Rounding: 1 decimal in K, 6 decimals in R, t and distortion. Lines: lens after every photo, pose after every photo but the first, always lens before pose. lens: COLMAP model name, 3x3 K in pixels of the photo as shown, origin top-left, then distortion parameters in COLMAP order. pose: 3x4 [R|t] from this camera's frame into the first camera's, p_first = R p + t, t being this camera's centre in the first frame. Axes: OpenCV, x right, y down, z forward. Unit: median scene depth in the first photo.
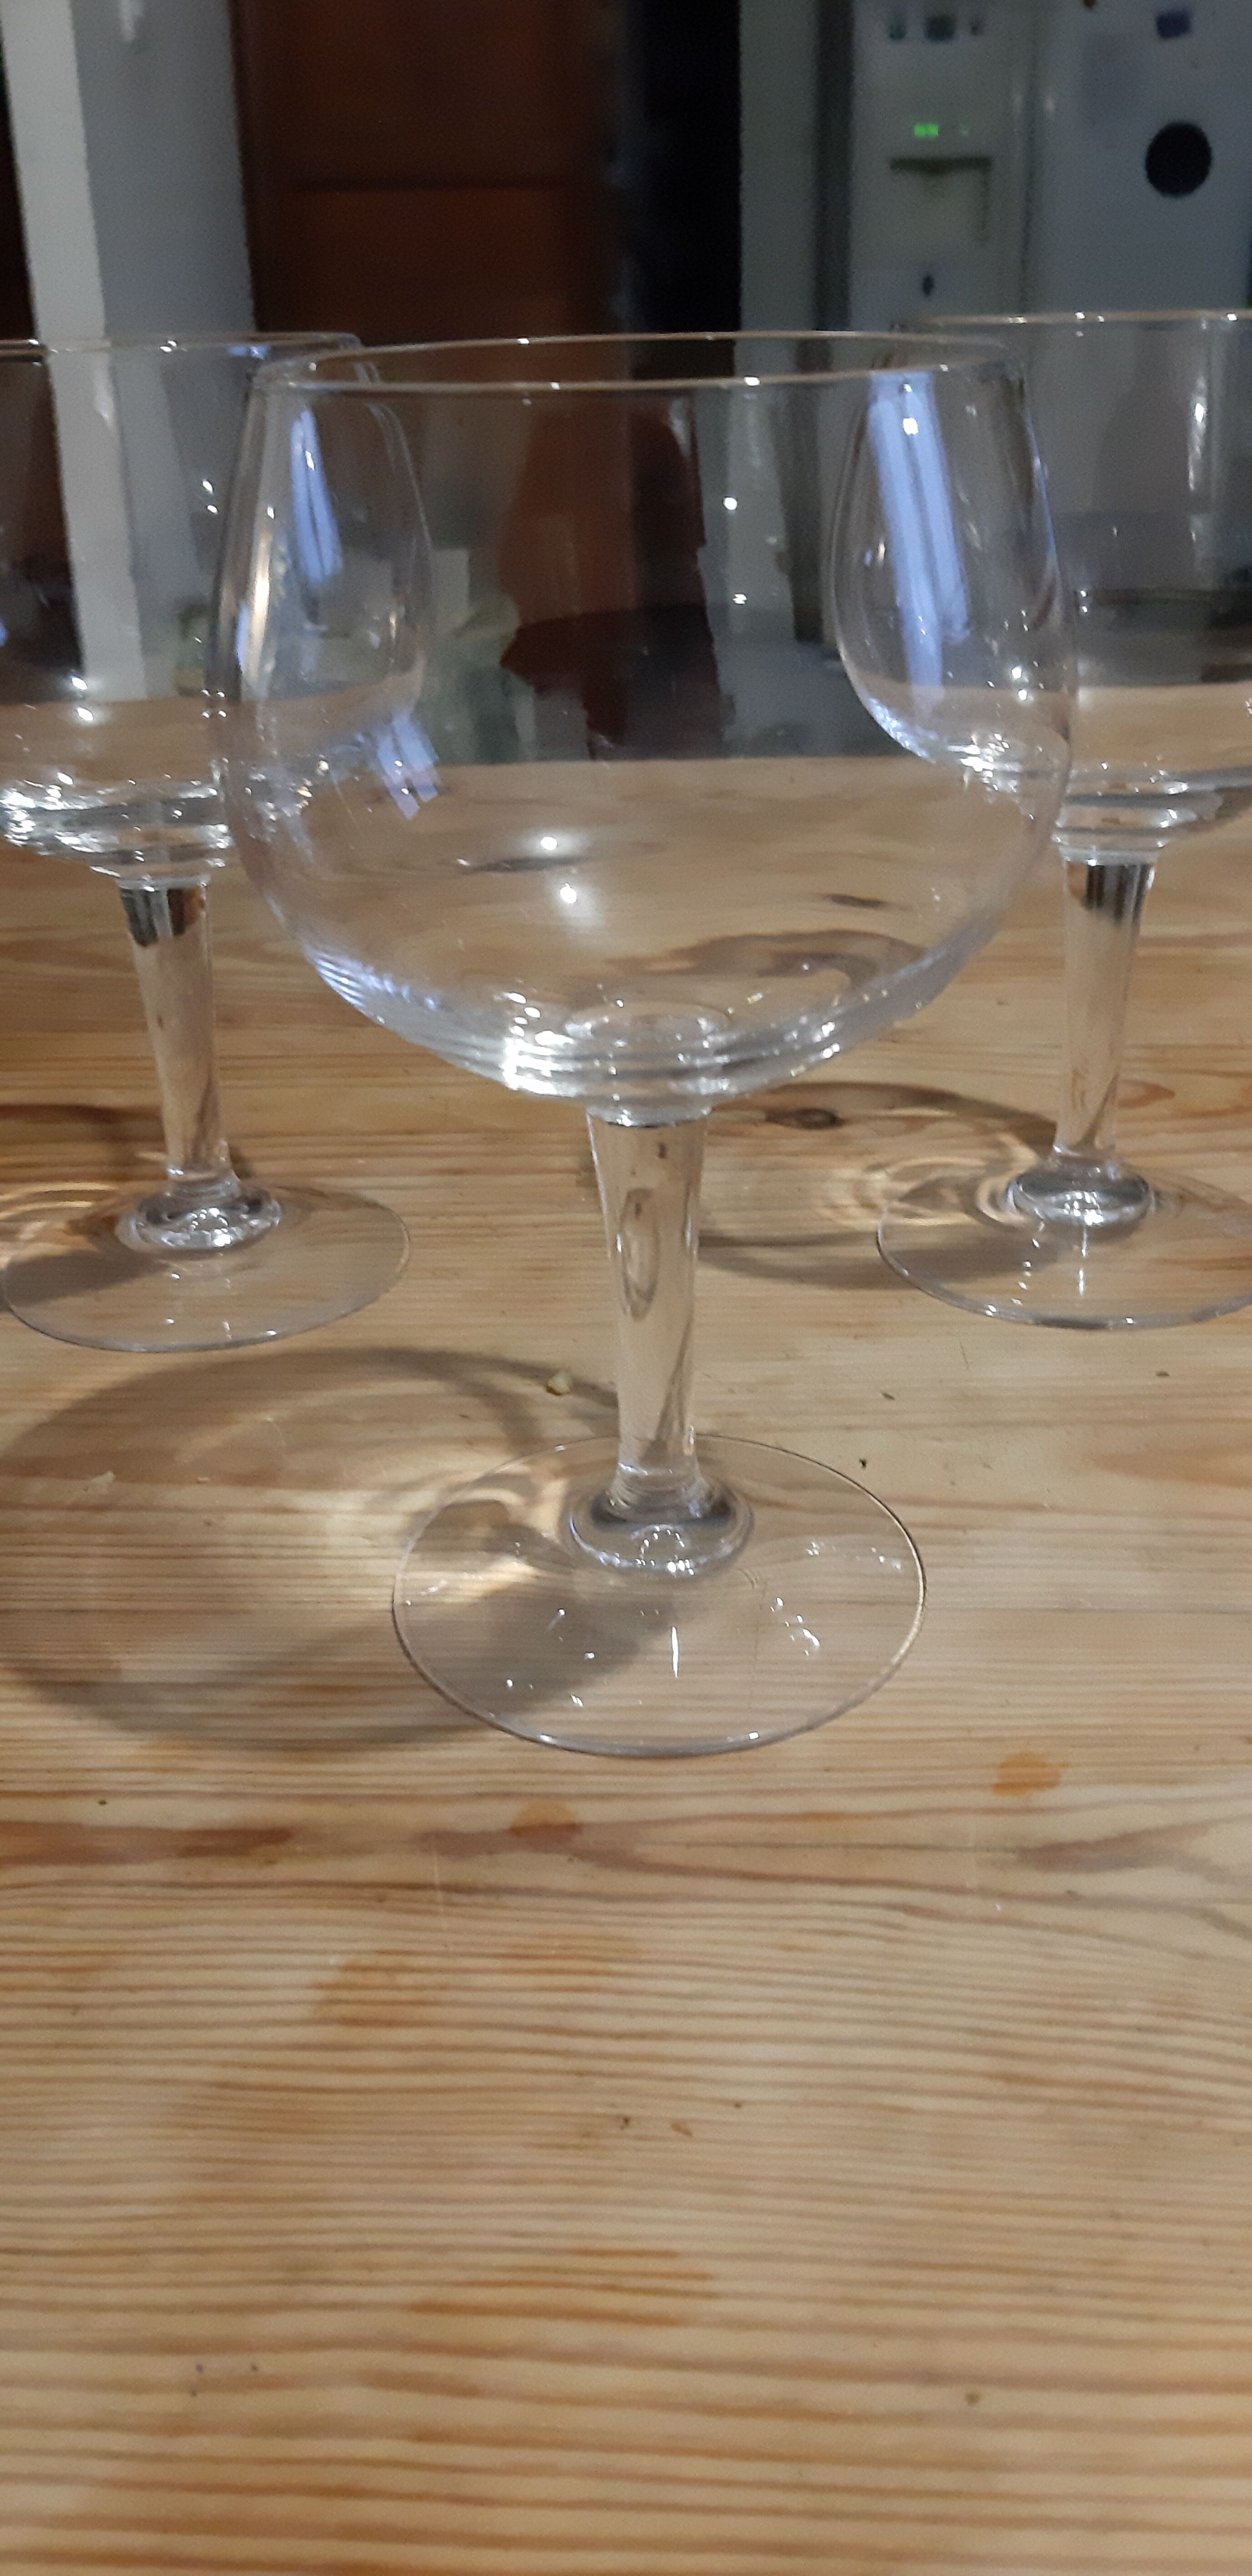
lens RADIAL K [[2115.1, 0, 603.1], [0, 2115.1, 1259.7], [0, 0, 1]] dist [0.078344, -0.154359]
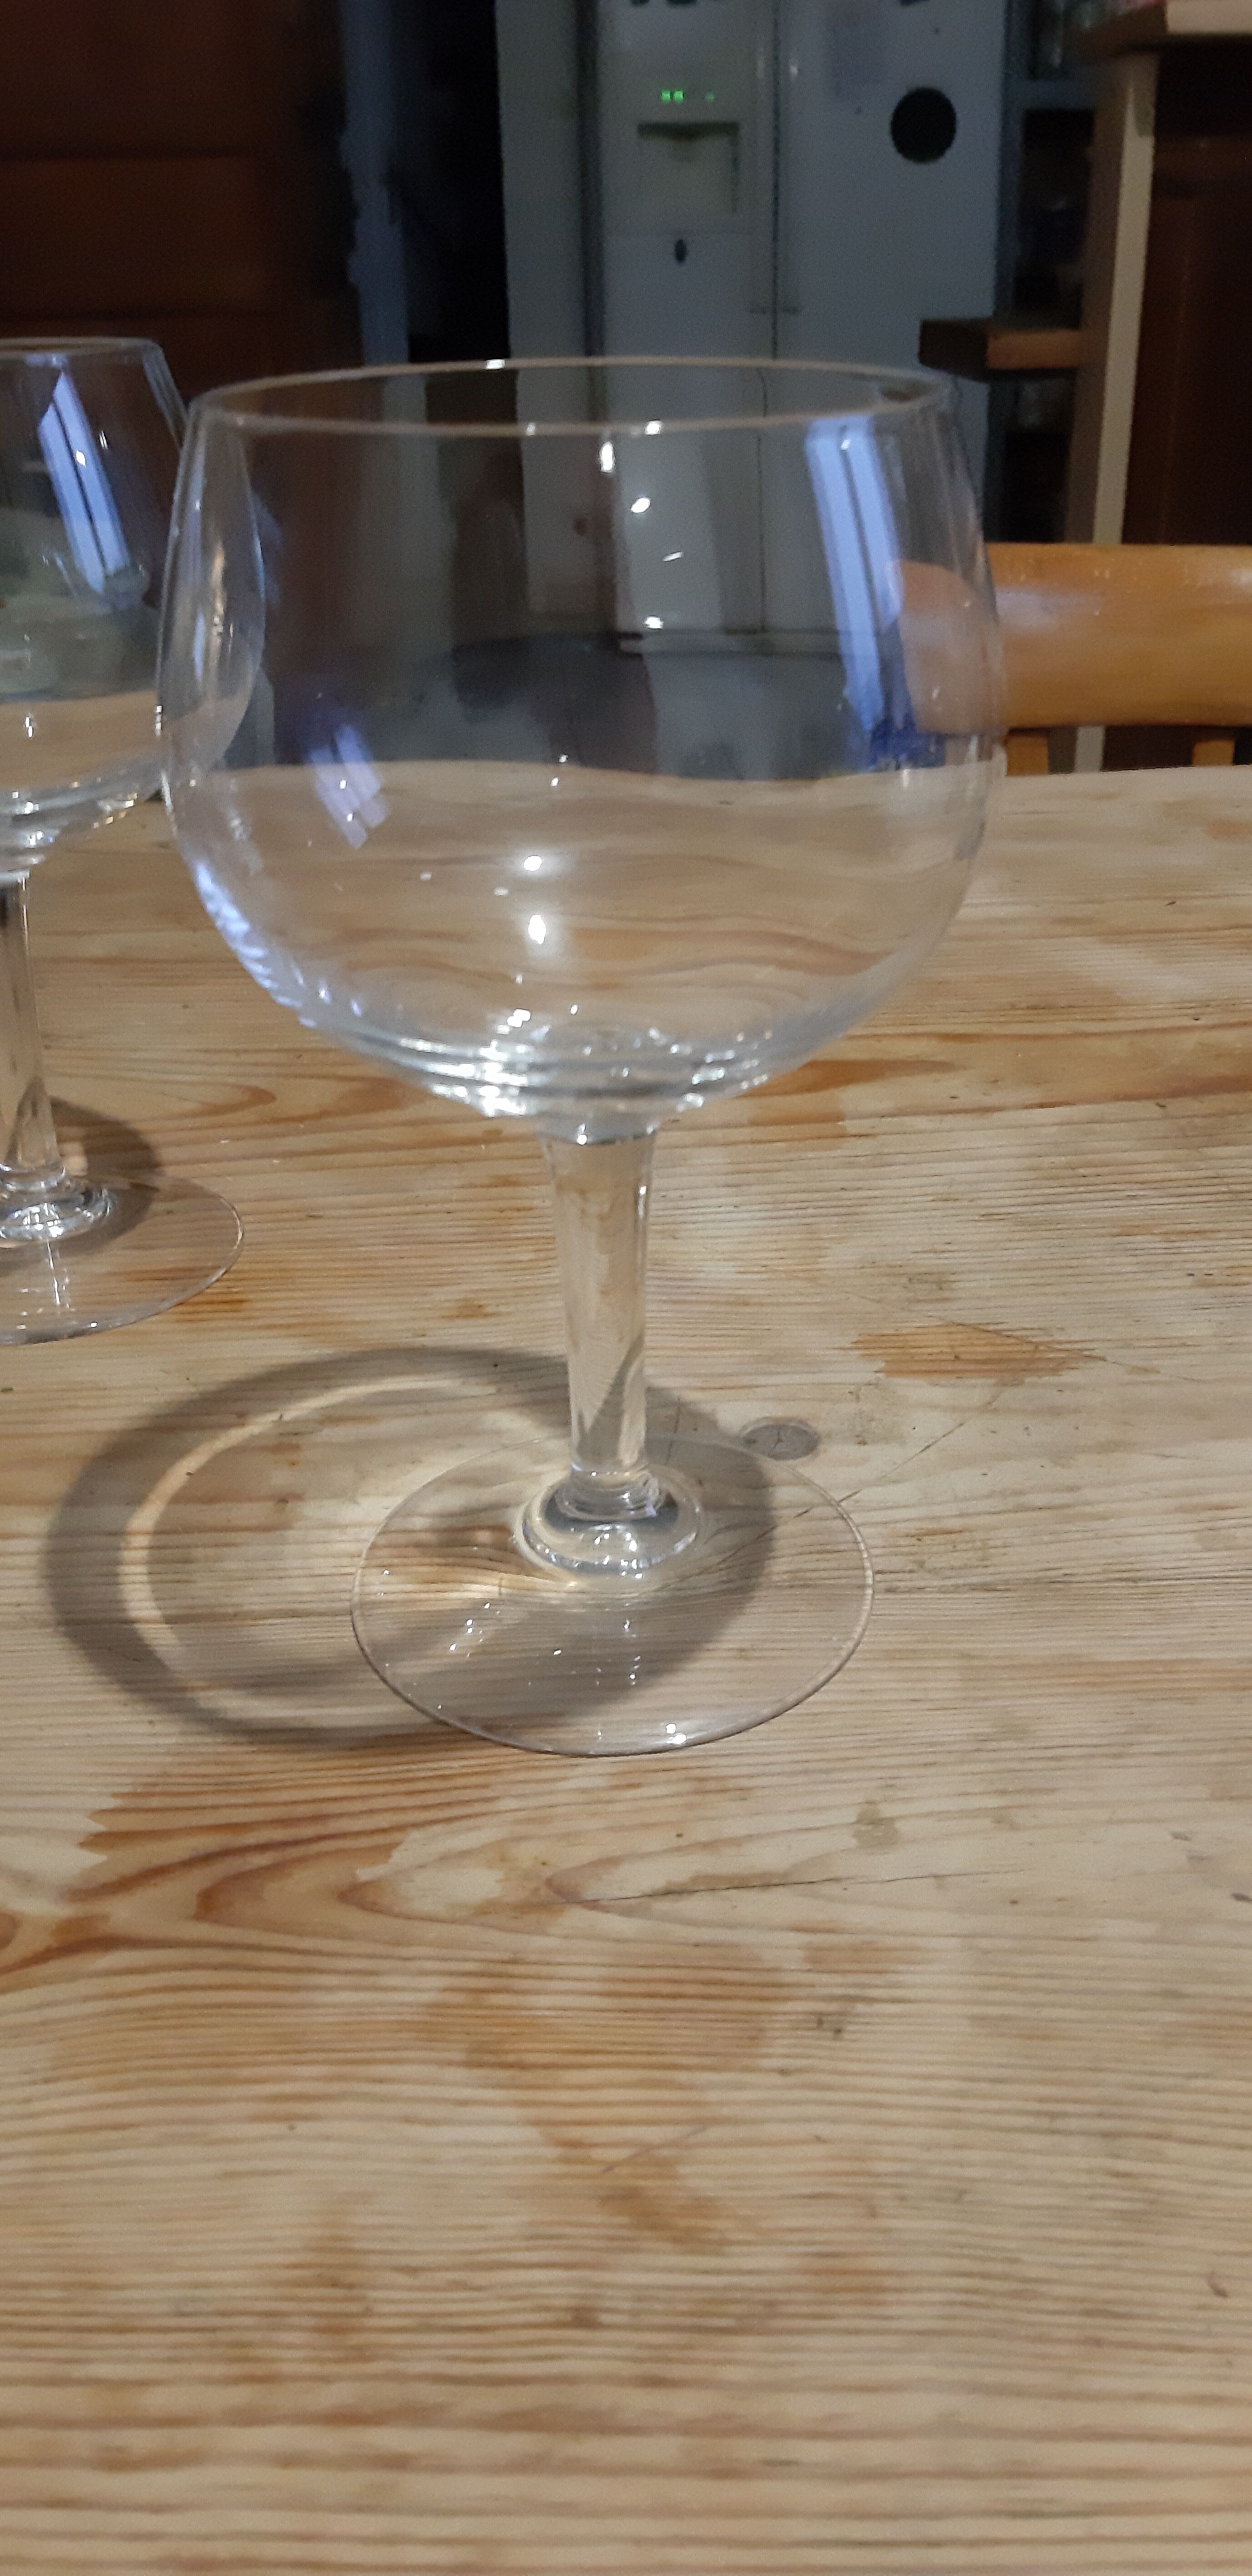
lens RADIAL K [[2115.1, 0, 633.9], [0, 2115.1, 1265.4], [0, 0, 1]] dist [0.078344, -0.154359]
pose [[0.997624, -0.028147, 0.062884, 0.534317], [0.027004, 0.999456, 0.018954, -0.018076], [-0.063384, -0.017211, 0.997841, -0.038253]]
